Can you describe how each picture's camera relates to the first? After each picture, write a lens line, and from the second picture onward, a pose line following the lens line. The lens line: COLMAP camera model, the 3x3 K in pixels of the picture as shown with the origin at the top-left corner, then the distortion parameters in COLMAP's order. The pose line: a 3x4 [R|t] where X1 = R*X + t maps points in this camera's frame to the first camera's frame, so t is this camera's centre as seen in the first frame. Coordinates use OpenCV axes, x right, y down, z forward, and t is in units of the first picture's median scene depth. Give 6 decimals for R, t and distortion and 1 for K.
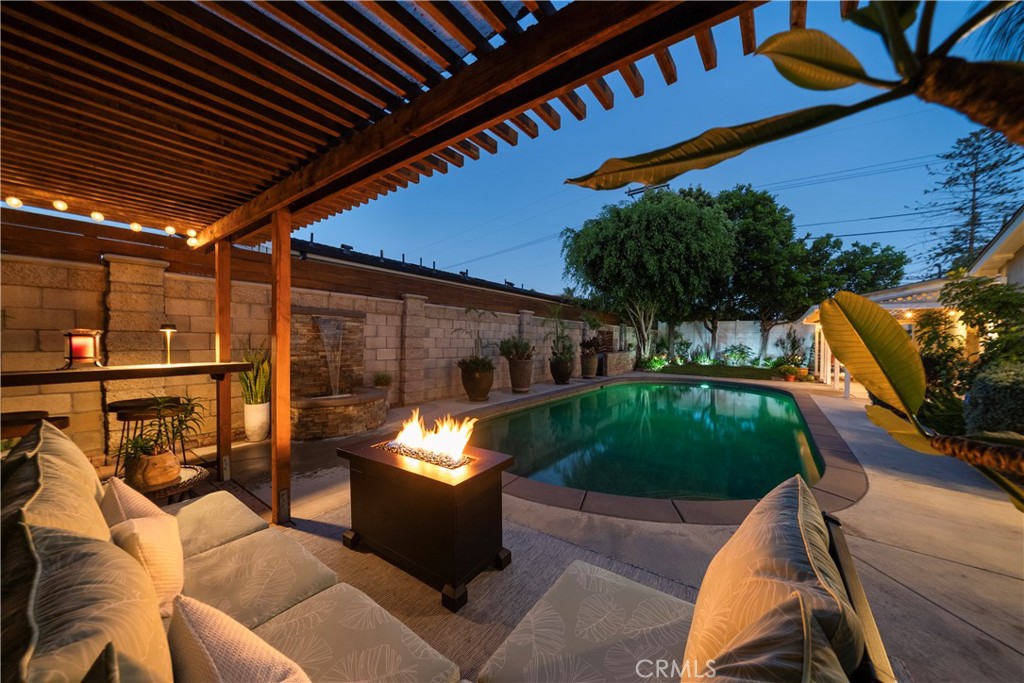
lens RADIAL K [[349.7, 0, 507.8], [0, 349.7, 342.4], [0, 0, 1]] dist [-0.002661, -0.000075]
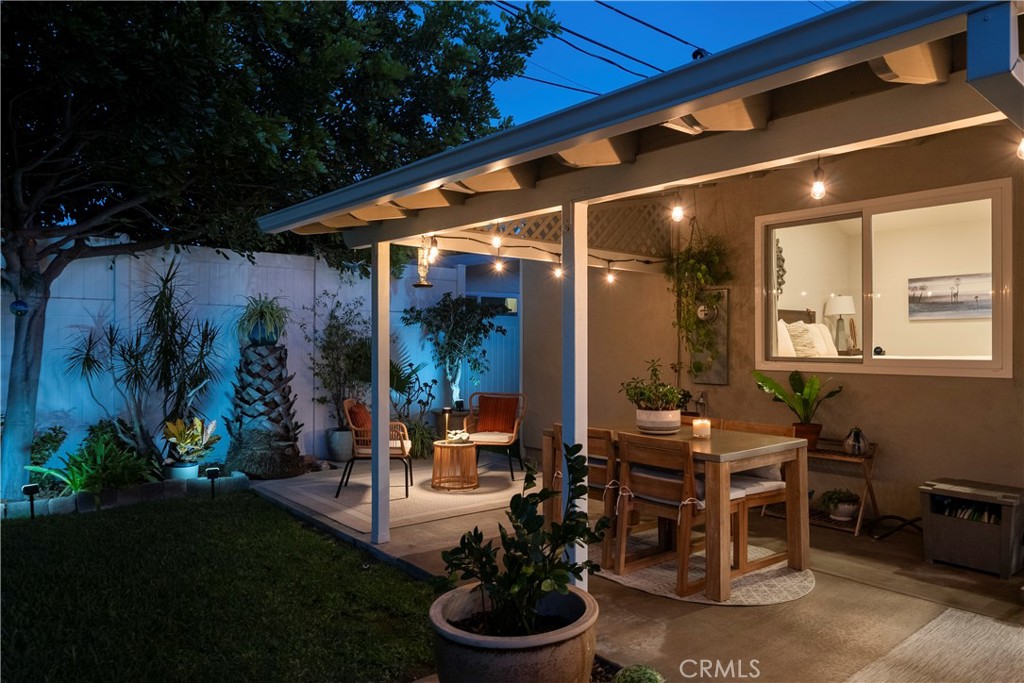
lens RADIAL K [[685.9, 0, 513.9], [0, 685.9, 339.9], [0, 0, 1]] dist [0.003987, 0.000808]
pose [[0.220755, -0.004915, 0.975317, 1.312976], [0.002620, 0.999987, 0.004446, -0.016960], [-0.975326, 0.001573, 0.220765, 1.983508]]
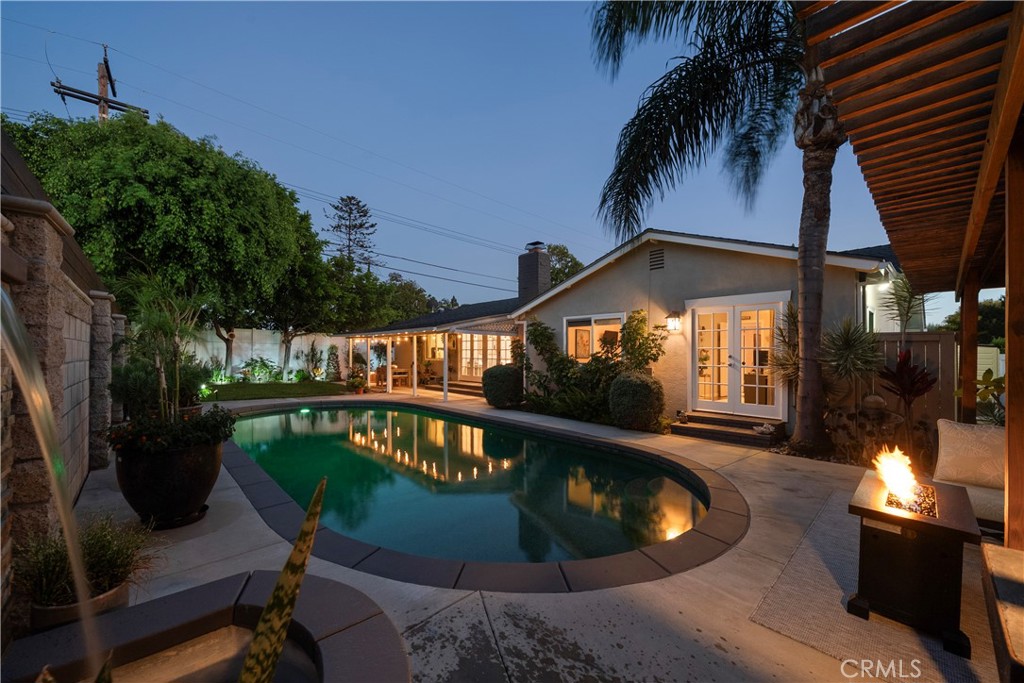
lens RADIAL K [[400.8, 0, 509.2], [0, 400.8, 351.8], [0, 0, 1]] dist [-0.001156, -0.000134]
pose [[0.176560, -0.000716, 0.984290, -0.573091], [-0.006932, 0.999974, 0.001971, -0.040614], [-0.984266, -0.007171, 0.176550, 0.690508]]
